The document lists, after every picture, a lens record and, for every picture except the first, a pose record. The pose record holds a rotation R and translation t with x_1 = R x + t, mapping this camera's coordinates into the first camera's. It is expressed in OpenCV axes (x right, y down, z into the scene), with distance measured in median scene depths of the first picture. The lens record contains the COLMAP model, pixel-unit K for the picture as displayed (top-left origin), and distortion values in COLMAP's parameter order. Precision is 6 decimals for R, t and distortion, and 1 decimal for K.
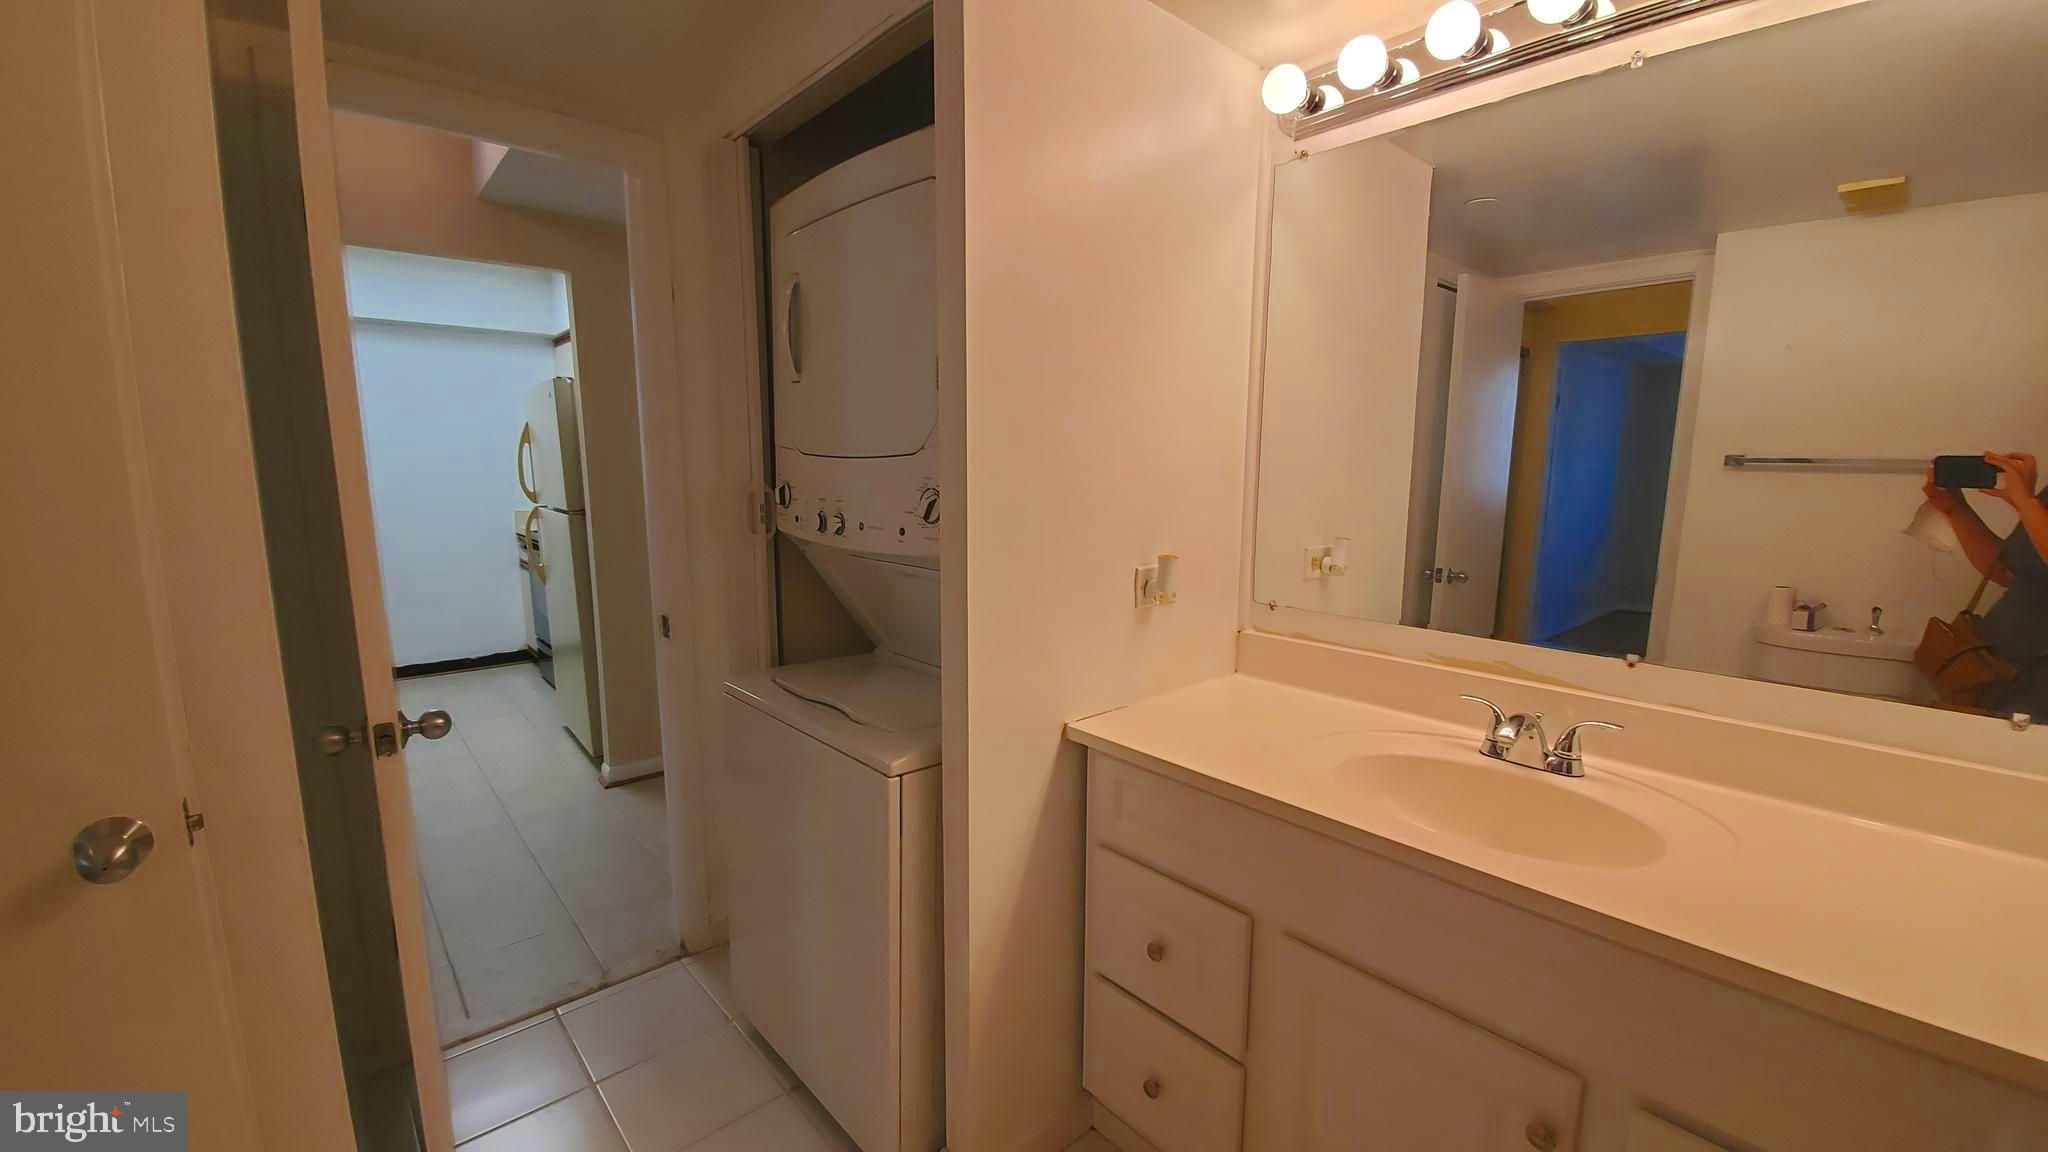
lens RADIAL K [[802.5, 0, 1038.0], [0, 802.5, 576.6], [0, 0, 1]] dist [-0.012566, -0.007274]
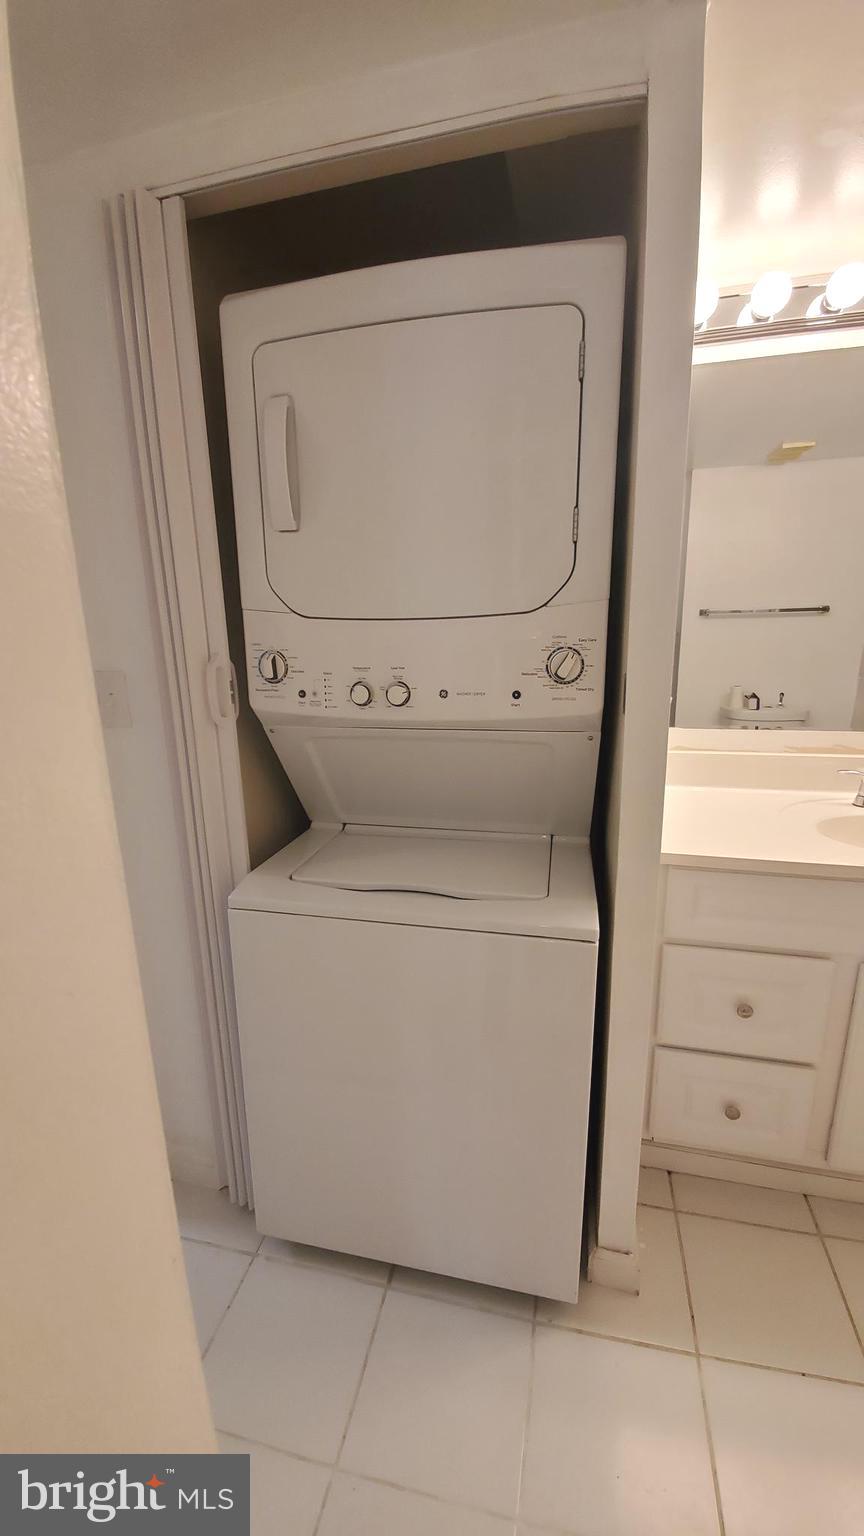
lens RADIAL K [[608.3, 0, 431.1], [0, 608.3, 766.8], [0, 0, 1]] dist [-0.009051, -0.000310]
pose [[0.840137, -0.150744, 0.521004, -0.538589], [0.108153, 0.987870, 0.111423, -0.052114], [-0.531481, -0.037262, 0.846250, 0.358808]]
